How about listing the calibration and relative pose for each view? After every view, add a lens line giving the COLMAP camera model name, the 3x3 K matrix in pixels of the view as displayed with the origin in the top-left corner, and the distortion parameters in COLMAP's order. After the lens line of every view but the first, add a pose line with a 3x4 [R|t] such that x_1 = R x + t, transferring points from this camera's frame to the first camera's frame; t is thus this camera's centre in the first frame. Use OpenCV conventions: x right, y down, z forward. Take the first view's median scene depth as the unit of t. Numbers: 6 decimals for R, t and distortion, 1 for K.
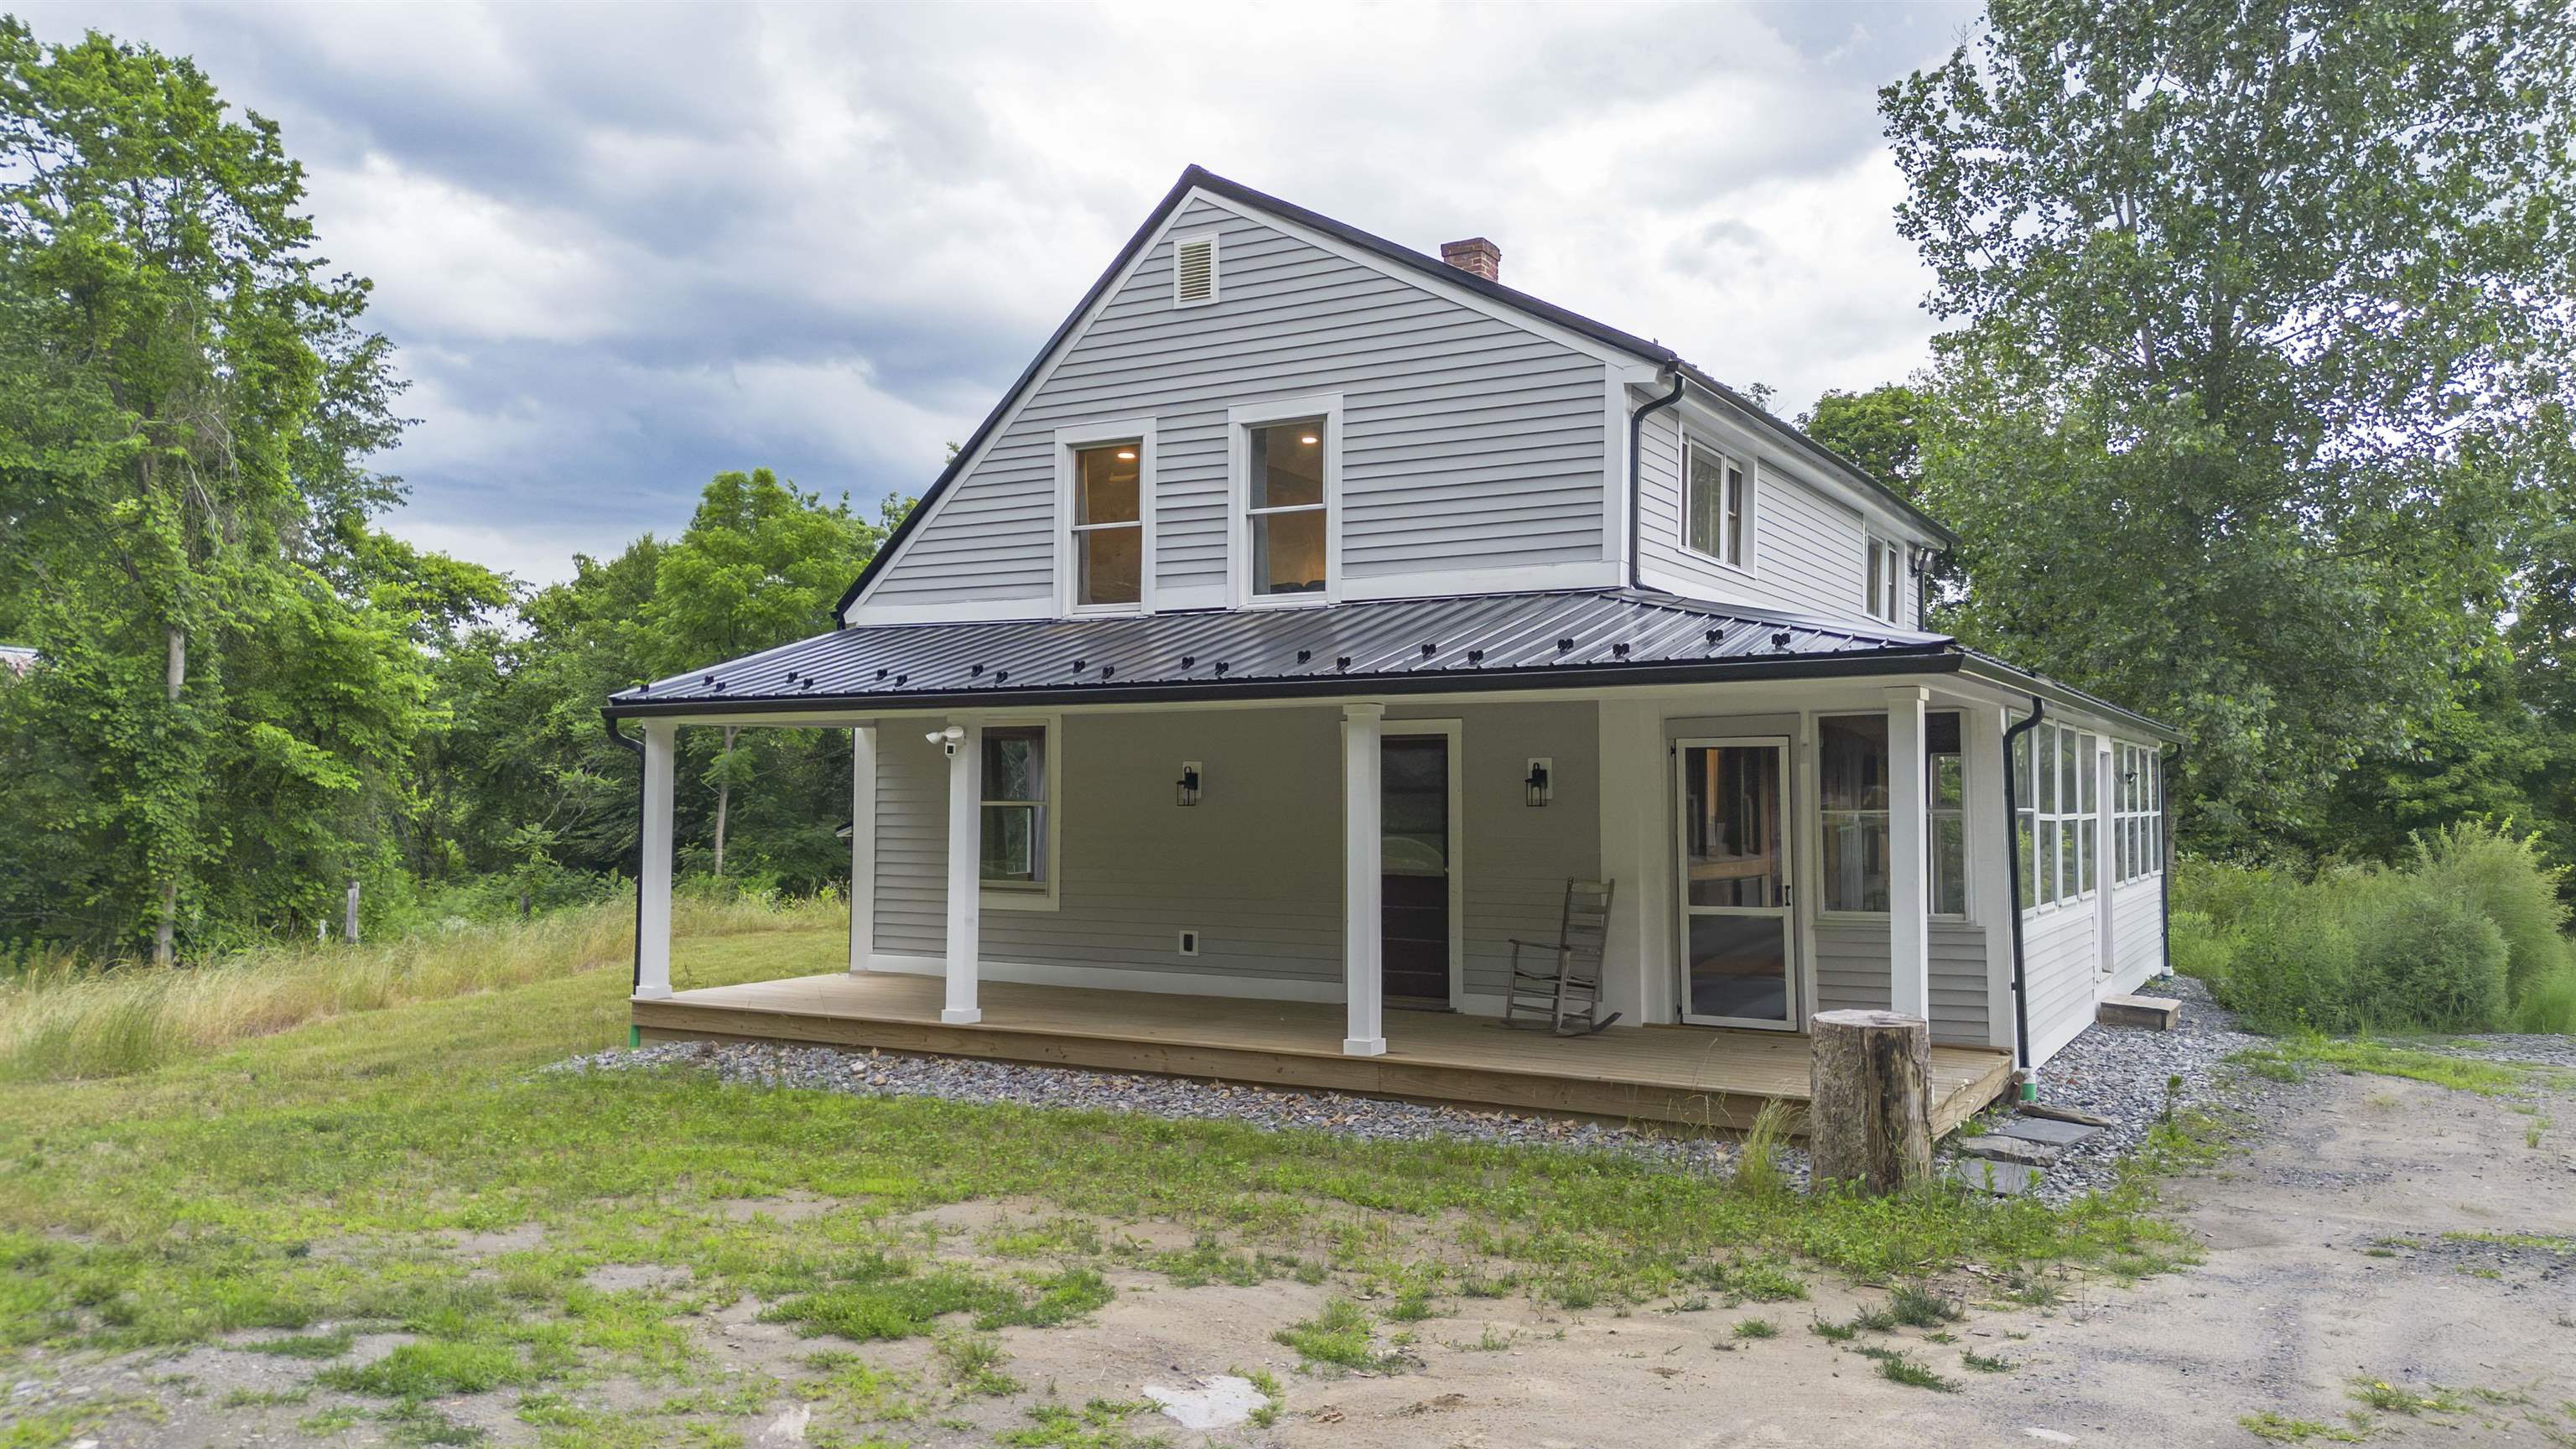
lens RADIAL K [[1824.2, 0, 1297.2], [0, 1824.2, 727.7], [0, 0, 1]] dist [0.067046, -0.067465]
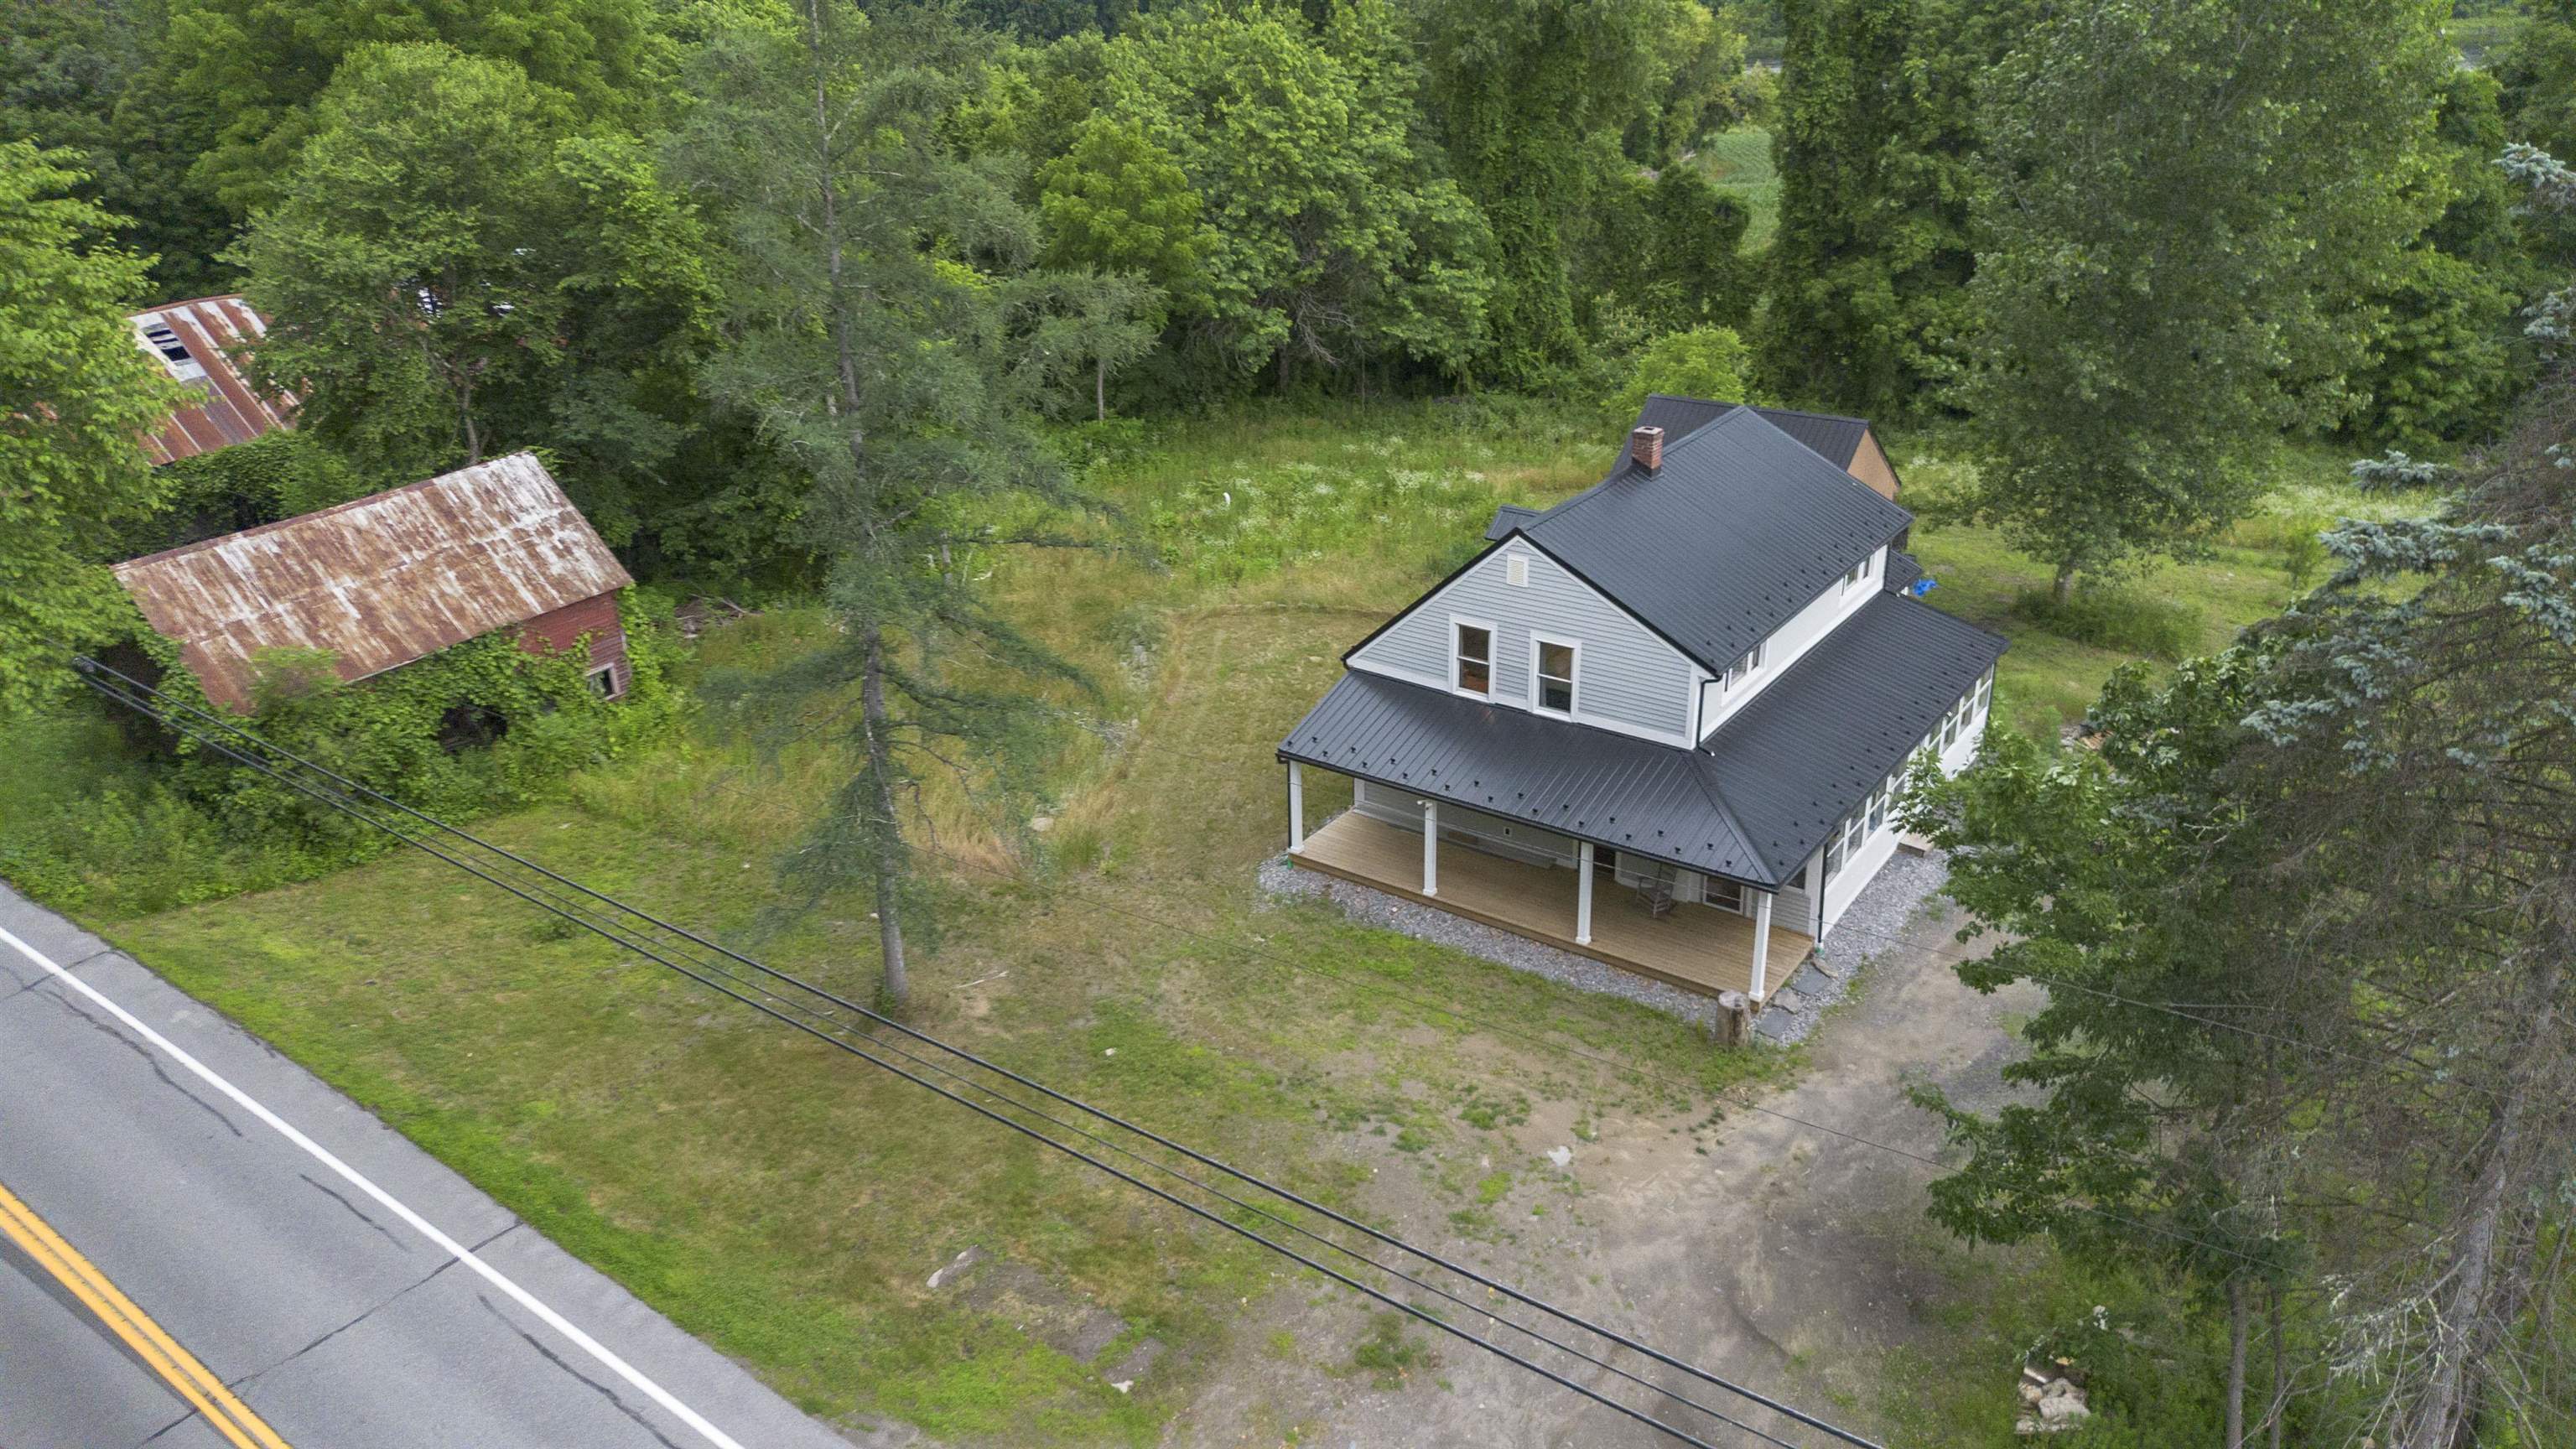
lens RADIAL K [[1824.2, 0, 1284.5], [0, 1824.2, 718.6], [0, 0, 1]] dist [0.067046, -0.067465]
pose [[0.995836, 0.018133, -0.089339, -0.138736], [0.023446, 0.896101, 0.443231, -1.097576], [0.088094, -0.443480, 0.891944, -1.130246]]
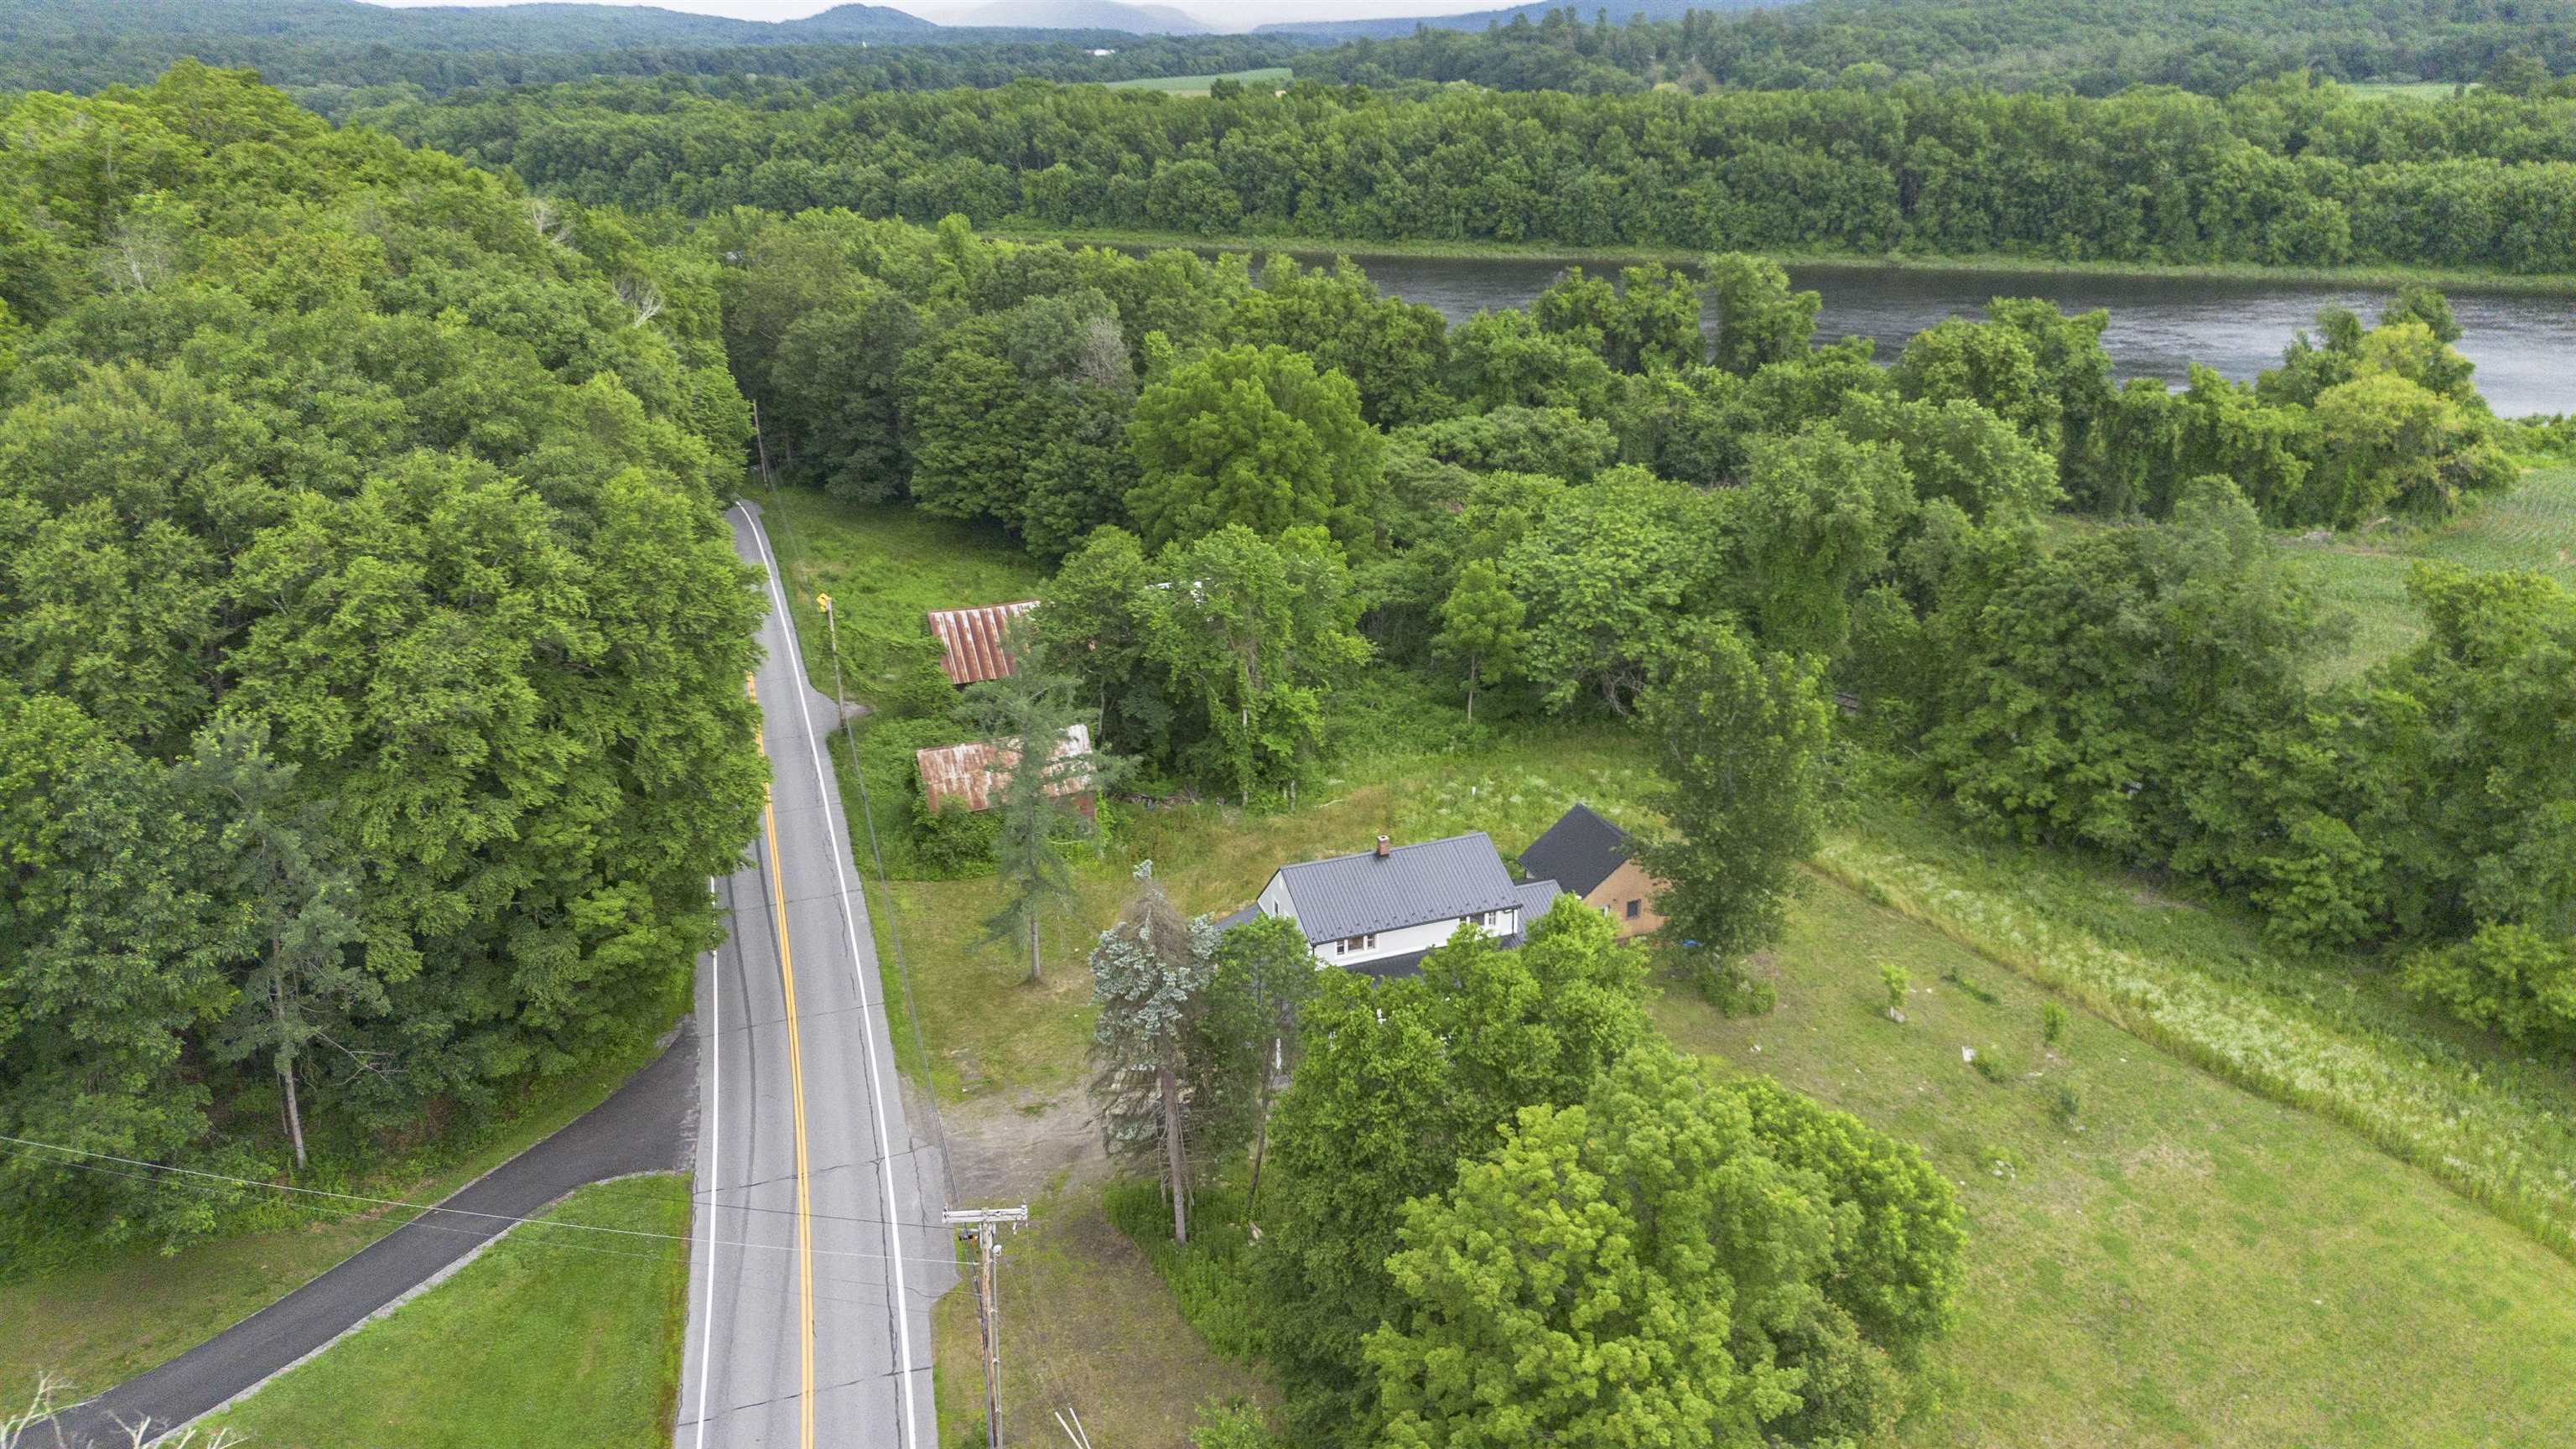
lens RADIAL K [[1824.2, 0, 1295.0], [0, 1824.2, 719.6], [0, 0, 1]] dist [0.067046, -0.067465]
pose [[0.761801, 0.214293, -0.611341, 3.322675], [0.051591, 0.920636, 0.386999, -2.907360], [0.645754, -0.326356, 0.690286, -2.709627]]
